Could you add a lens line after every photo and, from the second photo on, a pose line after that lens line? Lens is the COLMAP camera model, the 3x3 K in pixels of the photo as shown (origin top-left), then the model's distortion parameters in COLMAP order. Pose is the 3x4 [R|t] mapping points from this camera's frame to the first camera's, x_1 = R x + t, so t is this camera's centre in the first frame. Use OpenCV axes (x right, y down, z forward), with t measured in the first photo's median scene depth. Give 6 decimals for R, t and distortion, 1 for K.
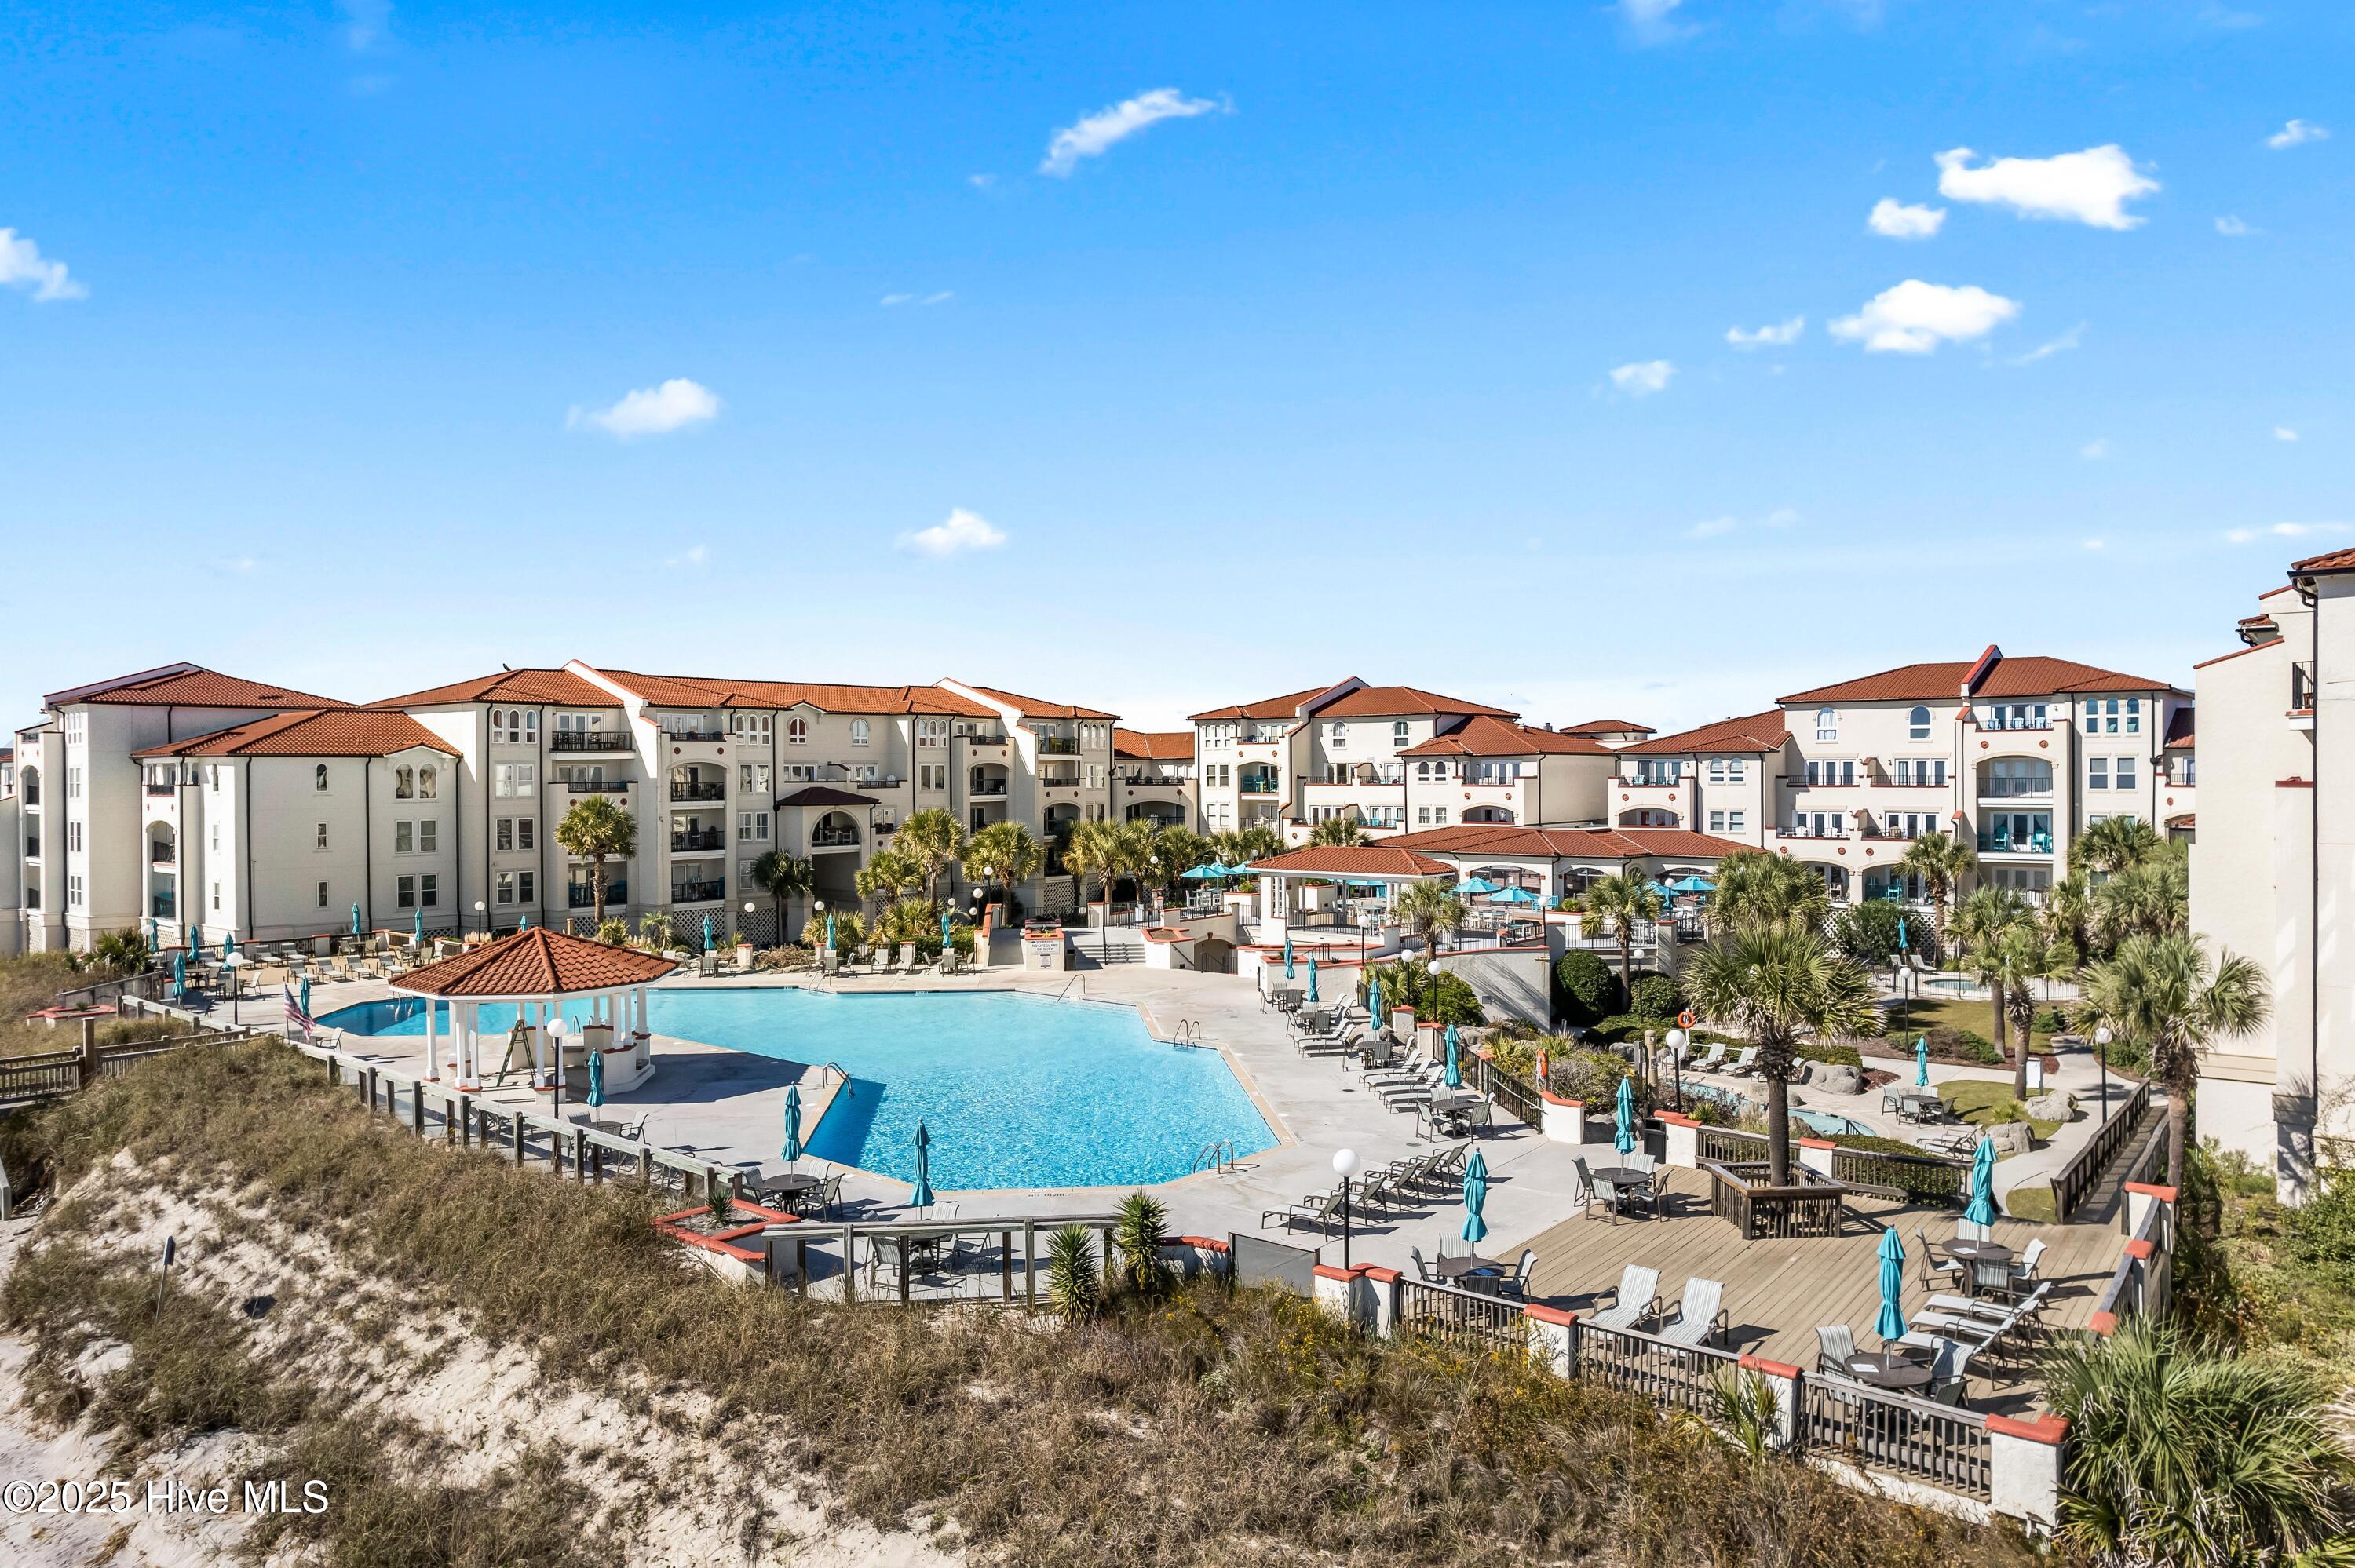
lens RADIAL K [[1524.8, 0, 1177.5], [0, 1524.8, 784.0], [0, 0, 1]] dist [-0.057028, 0.040165]
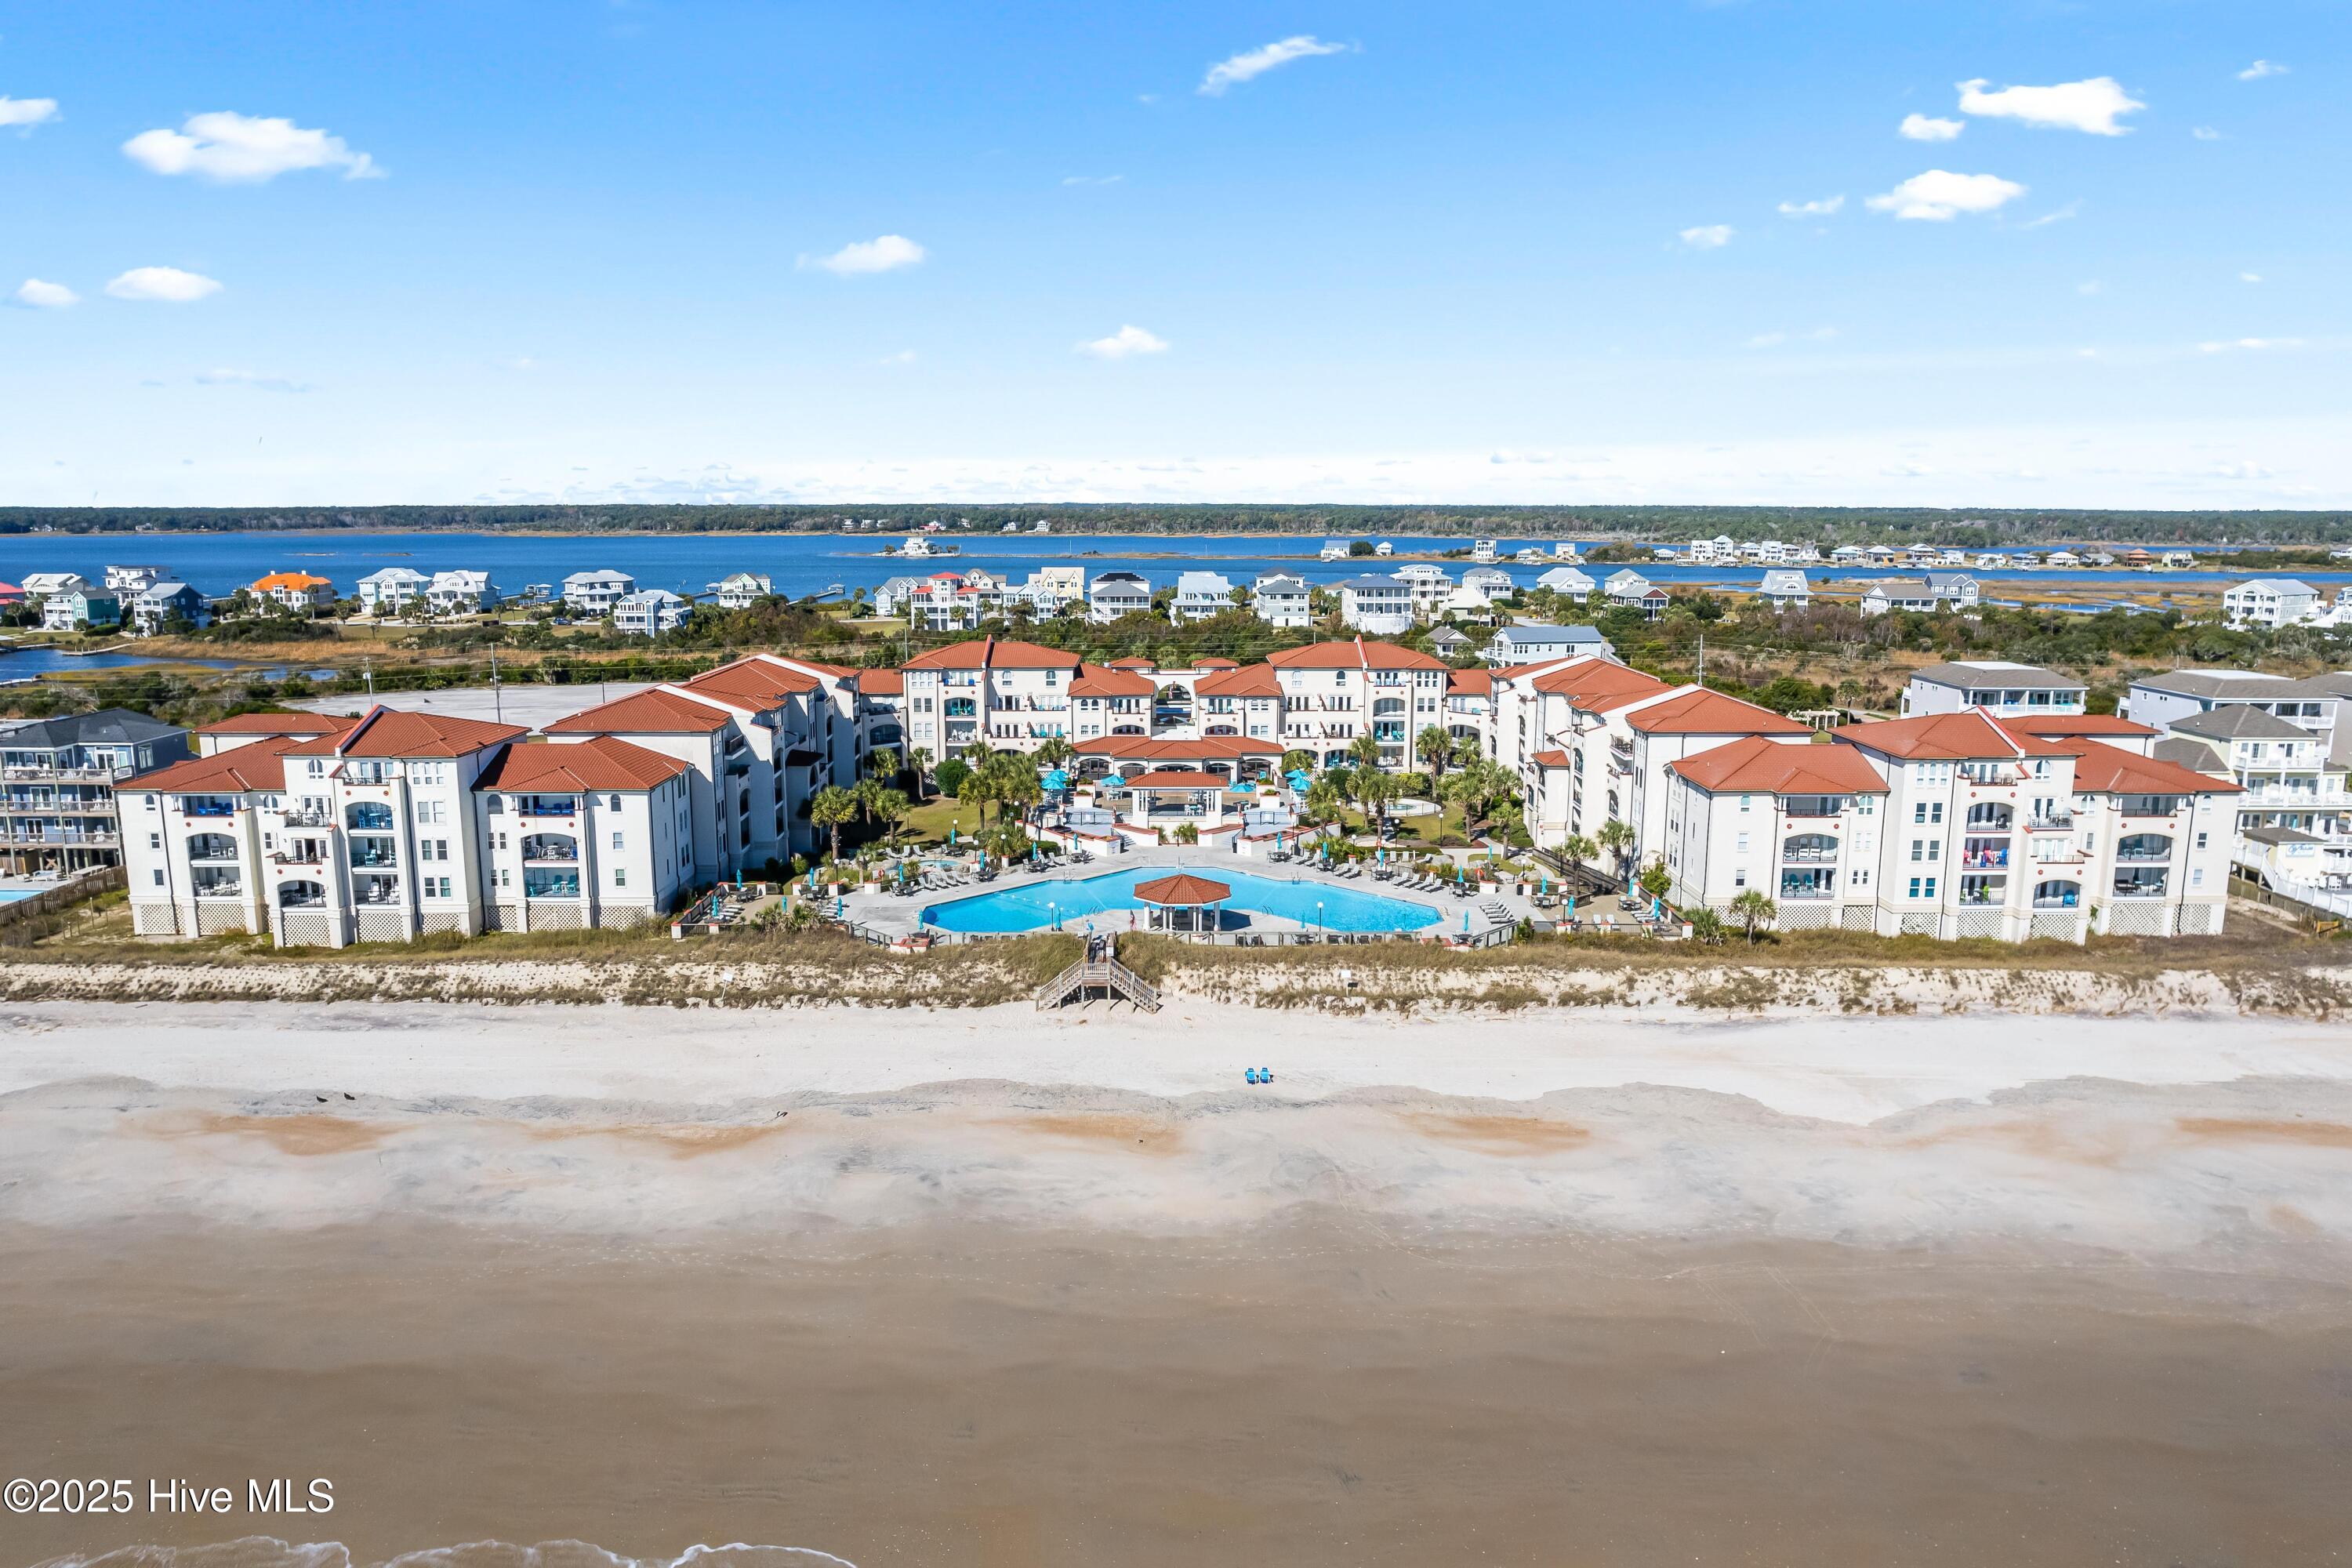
lens RADIAL K [[1609.9, 0, 1176.0], [0, 1609.9, 784.0], [0, 0, 1]] dist [-0.039025, -0.000107]
pose [[0.763674, -0.105594, 0.636908, -1.056405], [0.000095, 0.986552, 0.163448, -0.247370], [-0.645602, -0.124760, 0.753414, -0.517289]]
